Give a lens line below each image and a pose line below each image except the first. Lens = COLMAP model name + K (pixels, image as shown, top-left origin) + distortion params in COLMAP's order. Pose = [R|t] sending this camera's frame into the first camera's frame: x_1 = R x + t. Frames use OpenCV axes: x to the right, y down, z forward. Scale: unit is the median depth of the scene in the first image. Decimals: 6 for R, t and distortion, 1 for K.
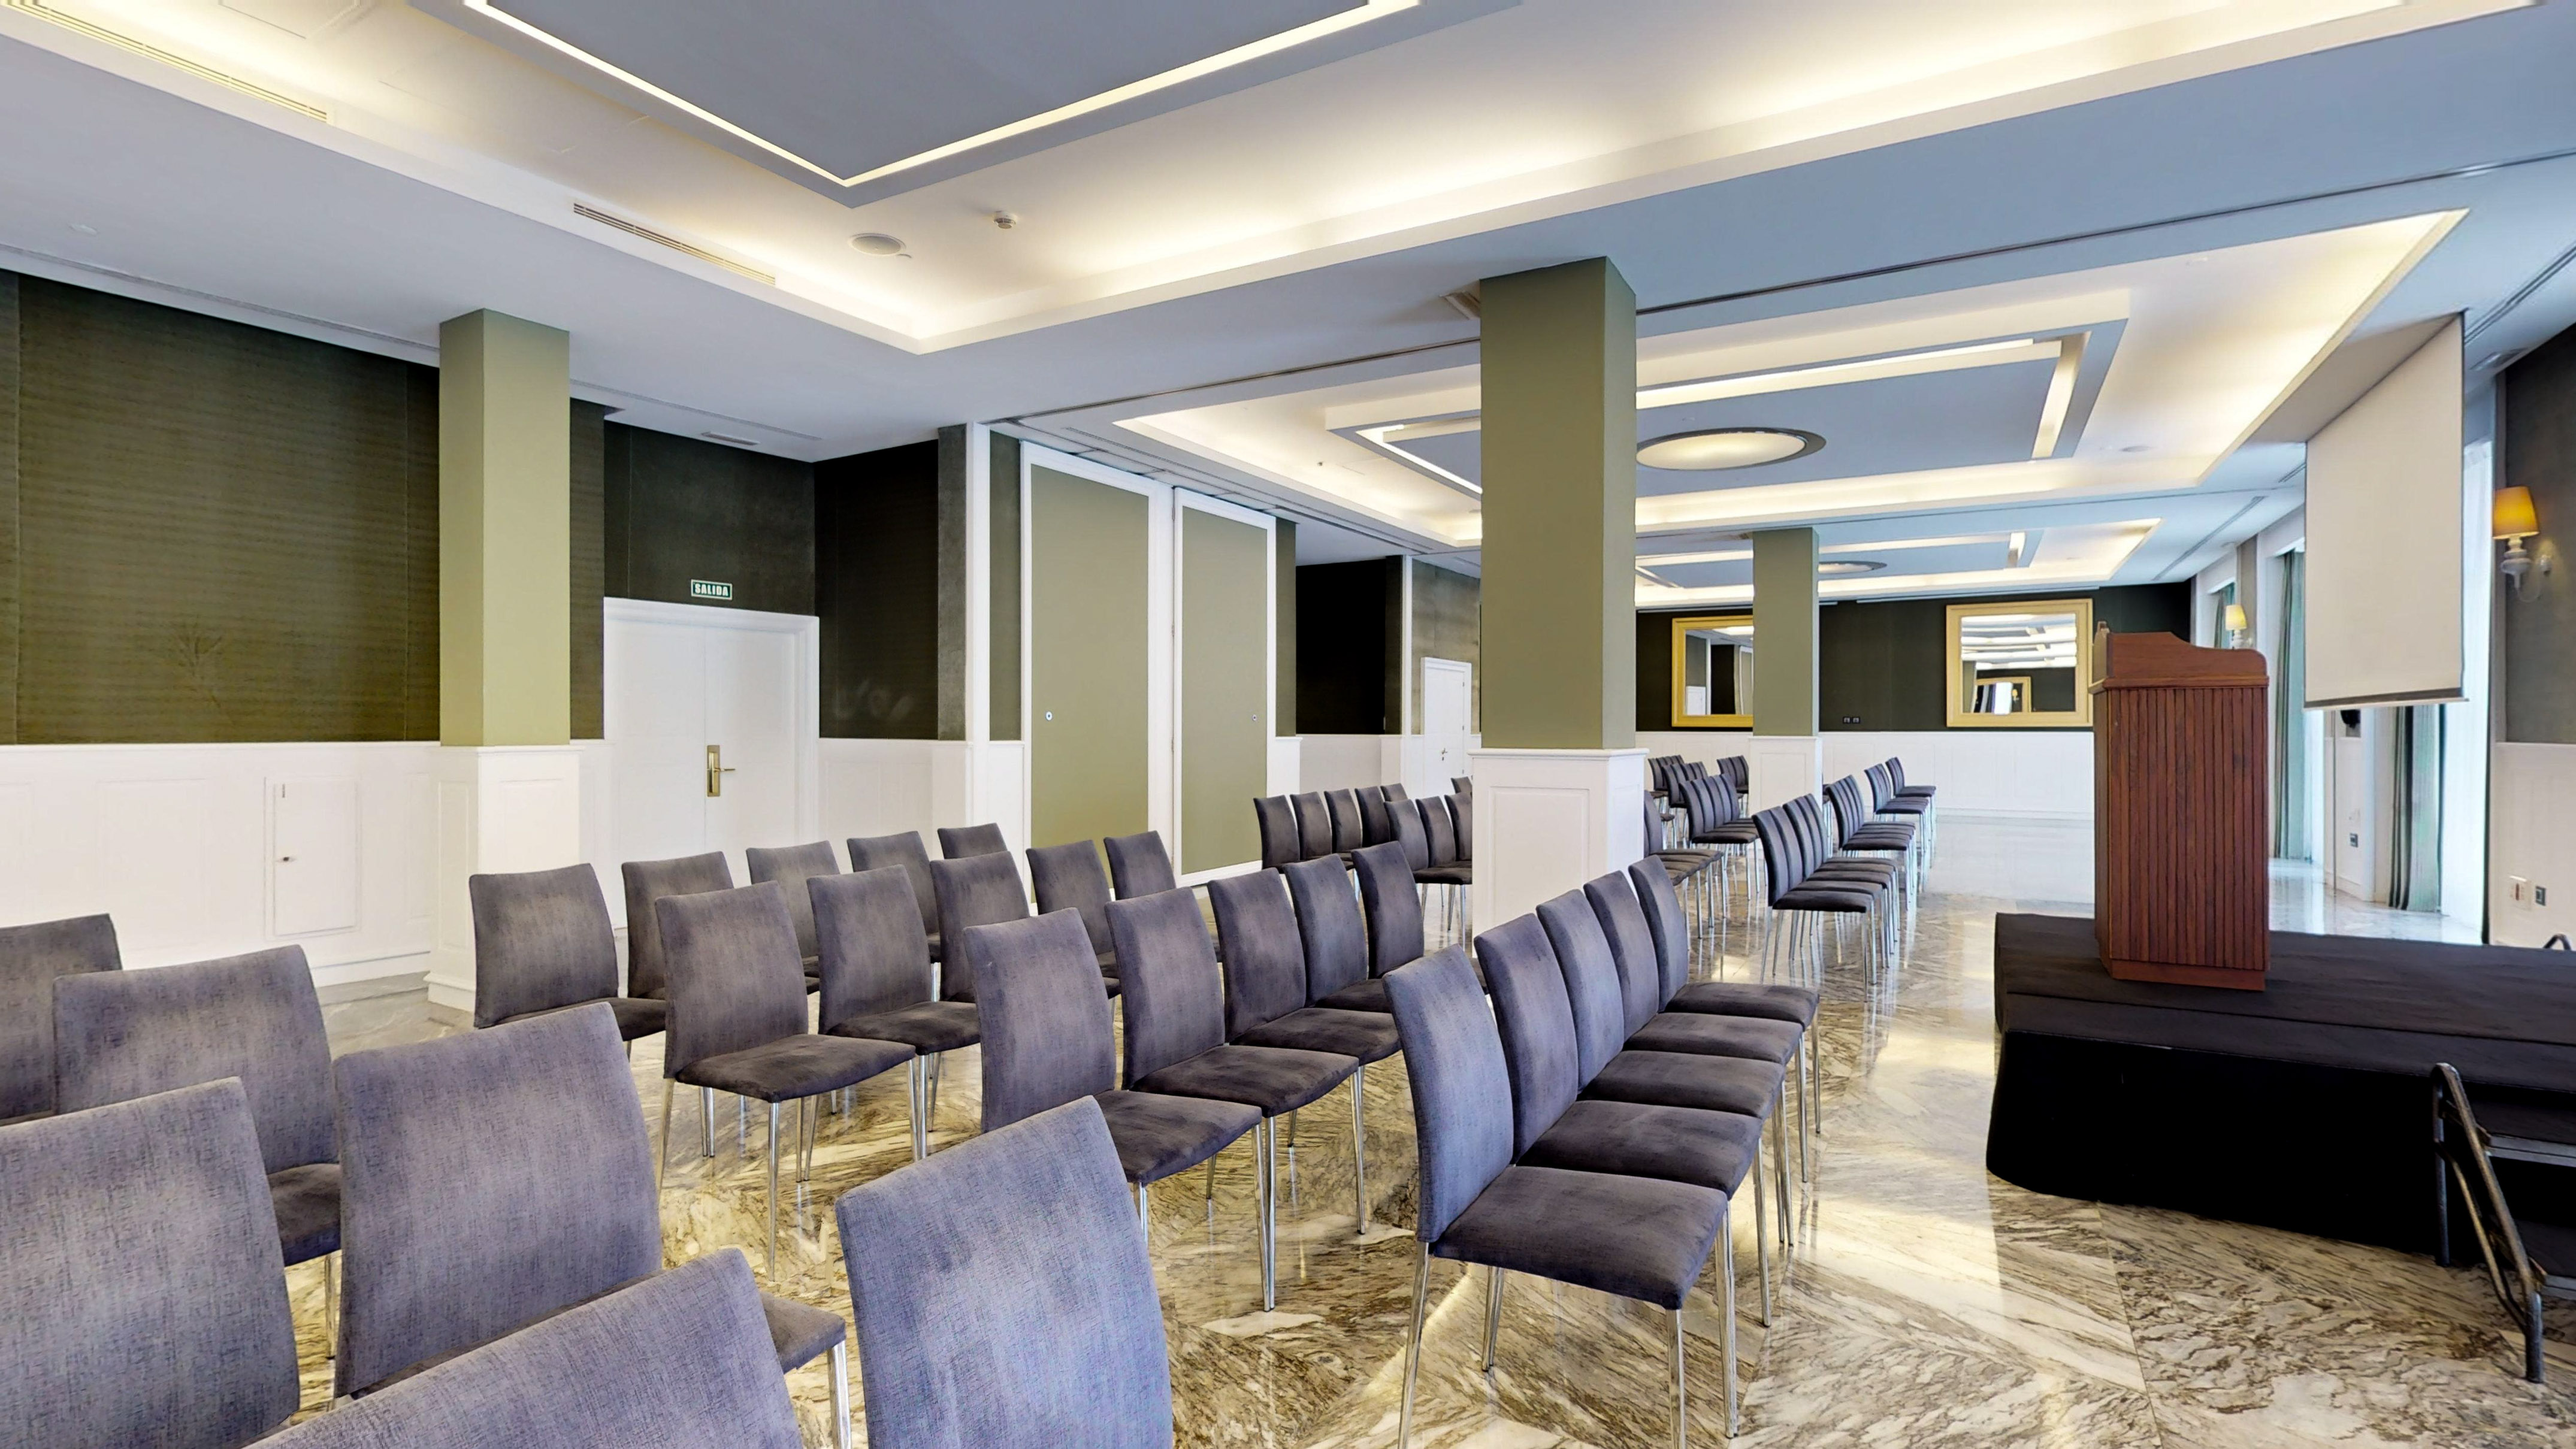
lens RADIAL K [[1198.4, 0, 1296.0], [0, 1198.4, 722.7], [0, 0, 1]] dist [0.000812, -0.000307]
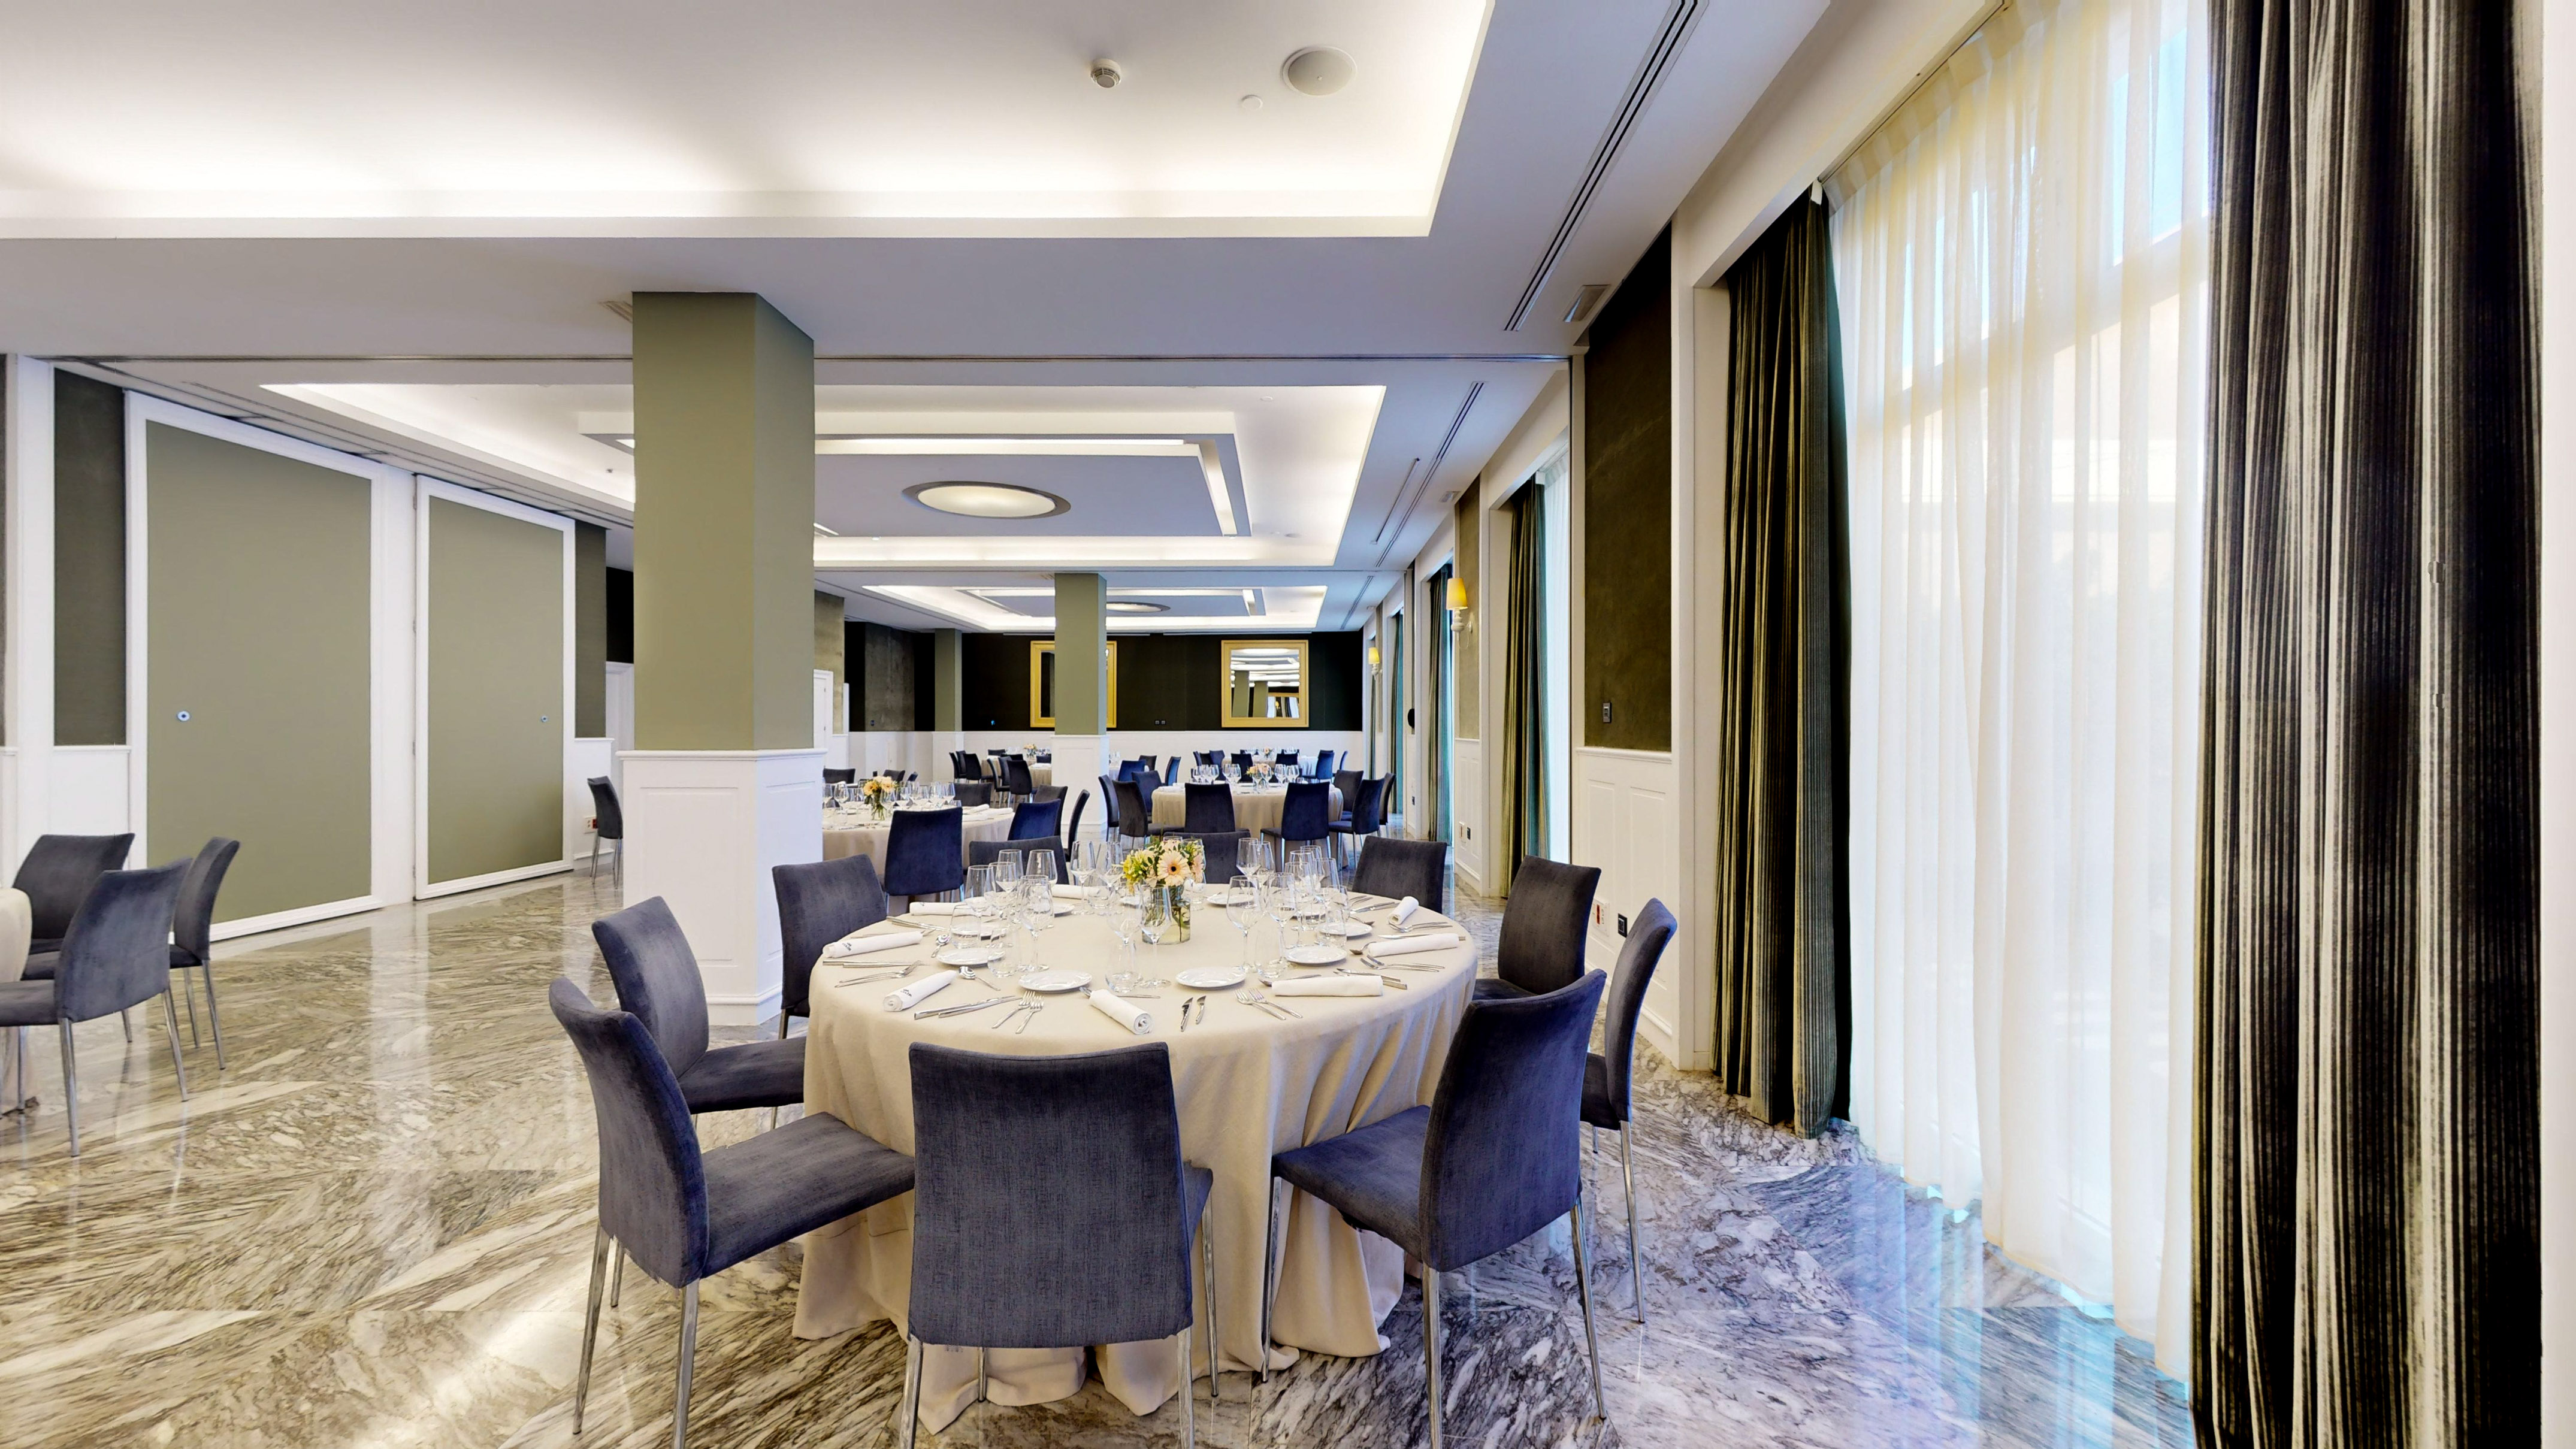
lens RADIAL K [[945.1, 0, 1274.7], [0, 945.1, 733.0], [0, 0, 1]] dist [0.013986, -0.000018]
pose [[0.877882, -0.002089, 0.478873, 0.094346], [-0.002970, 0.999947, 0.009807, -0.001373], [-0.478869, -0.010032, 0.877829, 0.007830]]
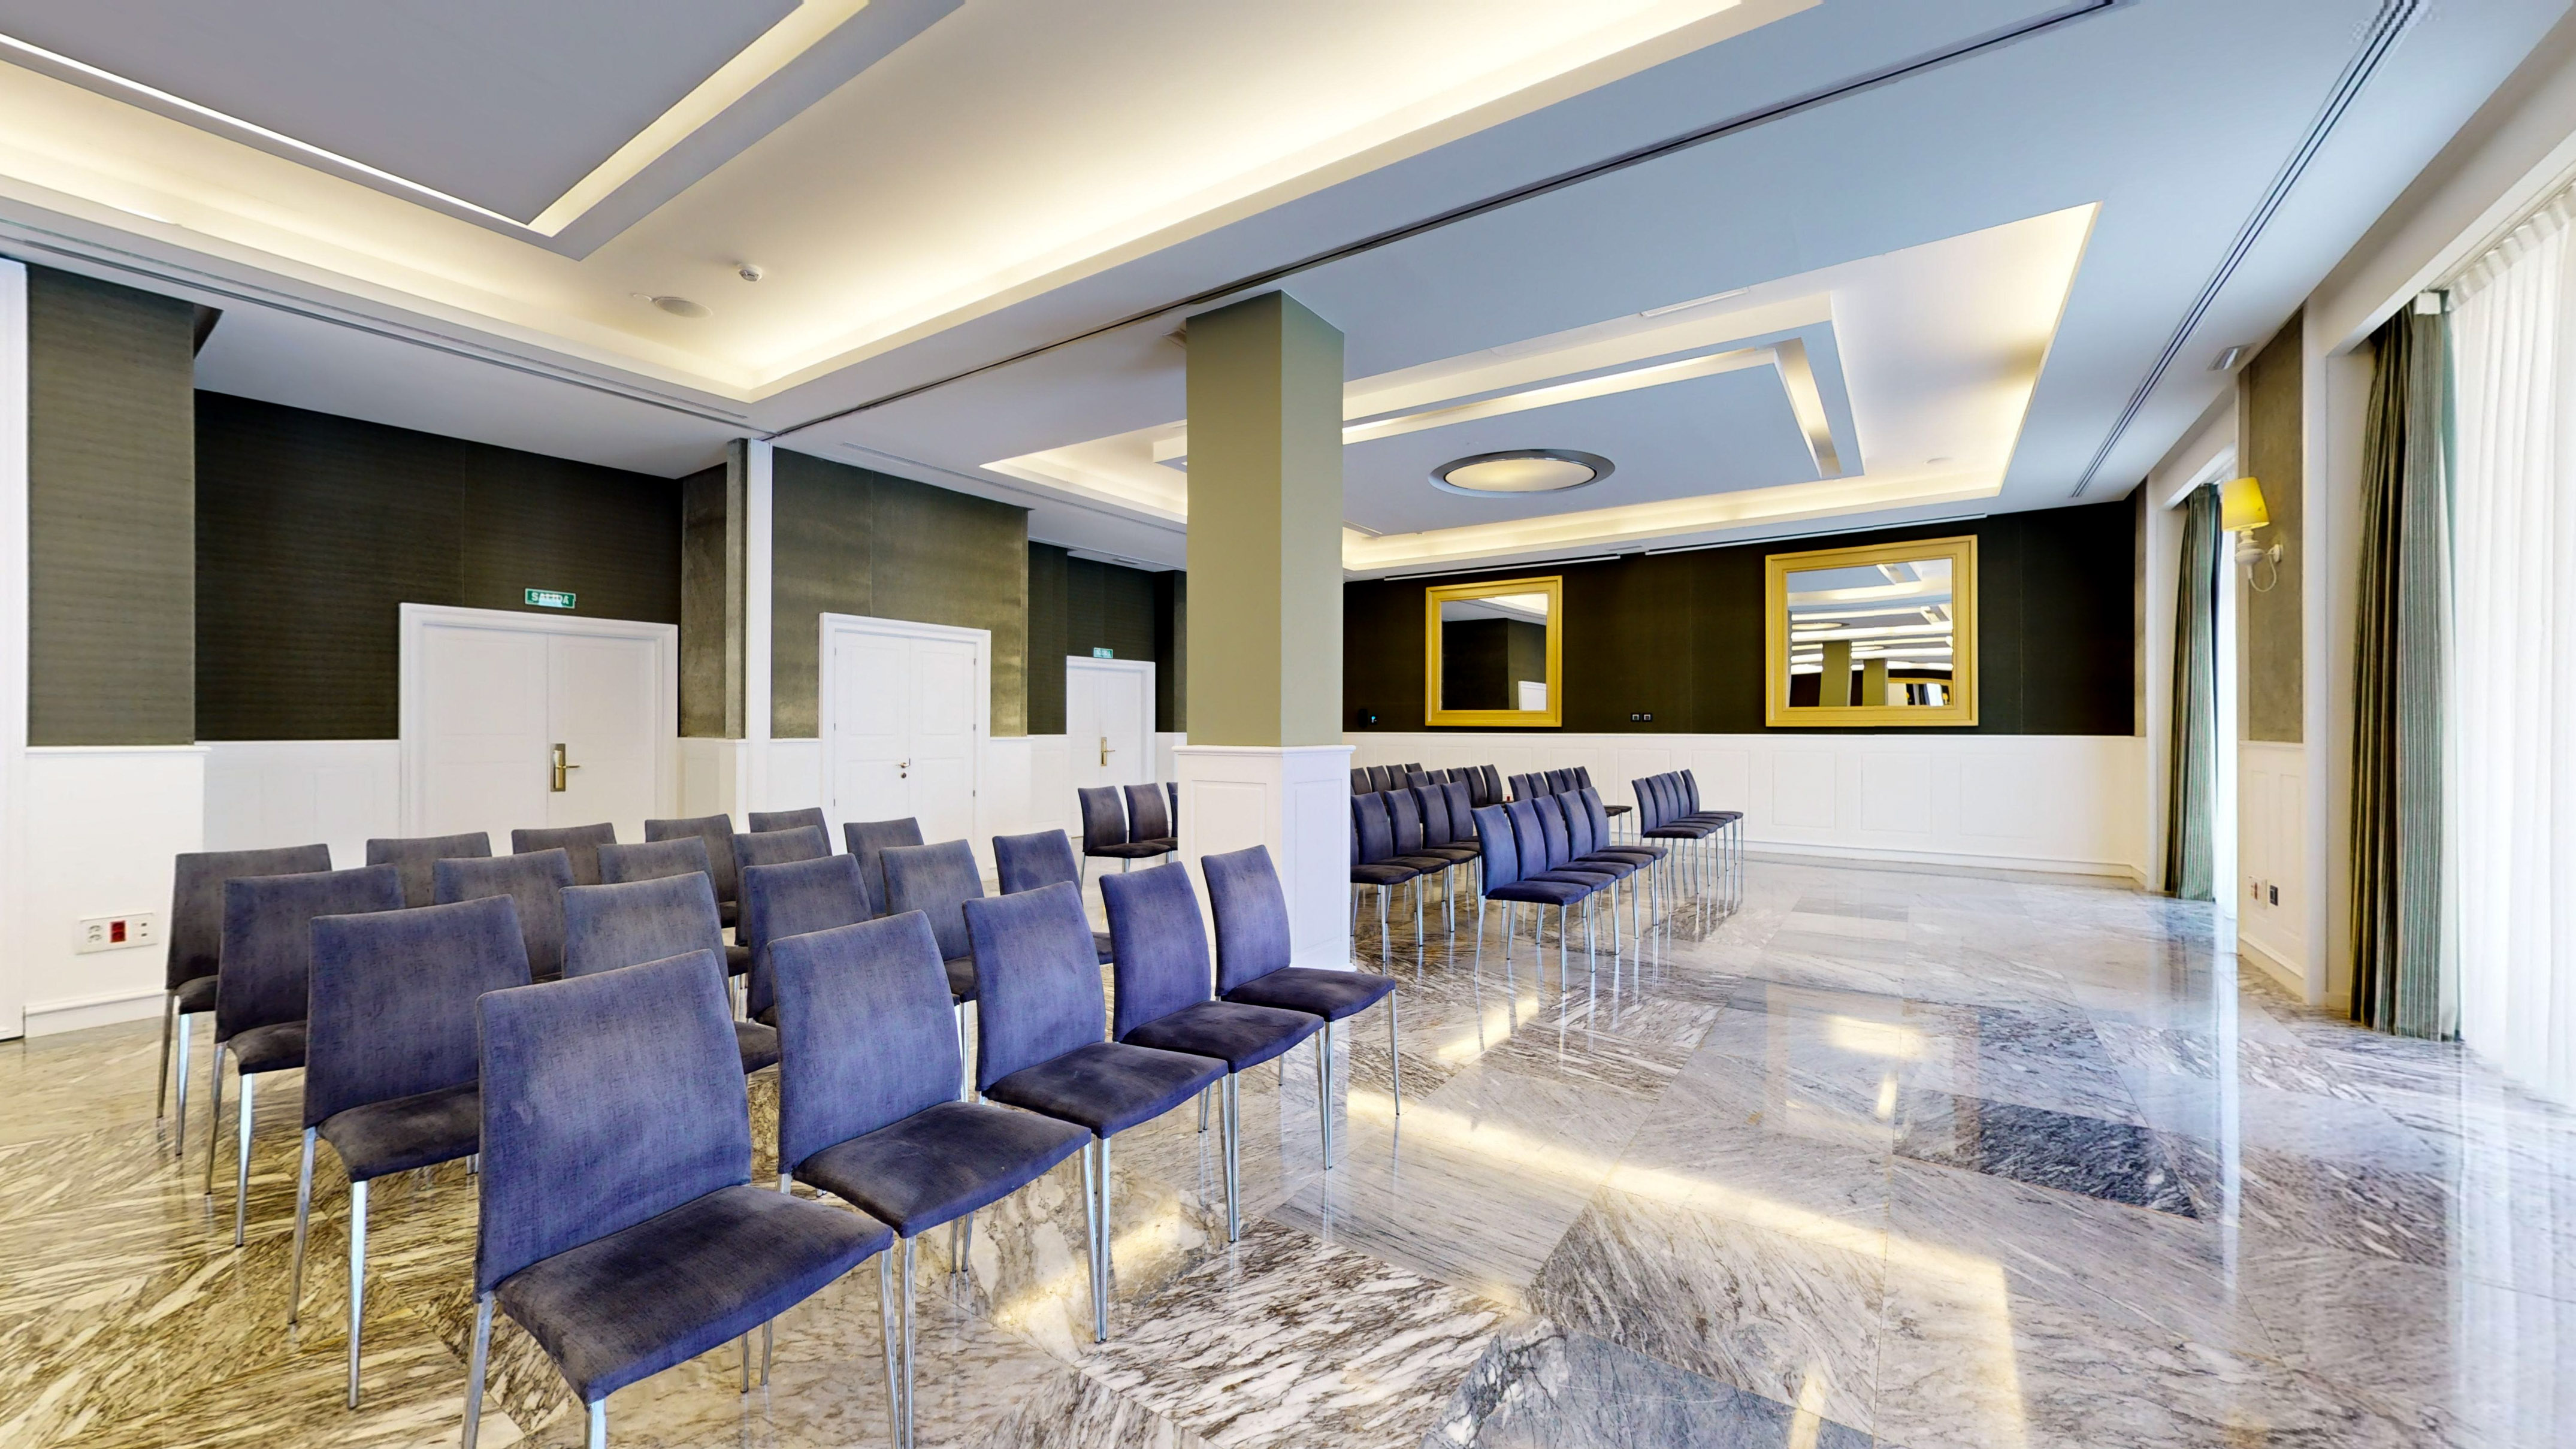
lens RADIAL K [[944.9, 0, 1290.6], [0, 944.9, 708.6], [0, 0, 1]] dist [0.000935, -0.000483]
pose [[0.997066, 0.000787, -0.076542, 0.399500], [-0.001904, 0.999893, -0.014528, 0.001847], [0.076522, 0.014631, 0.996961, 0.551279]]
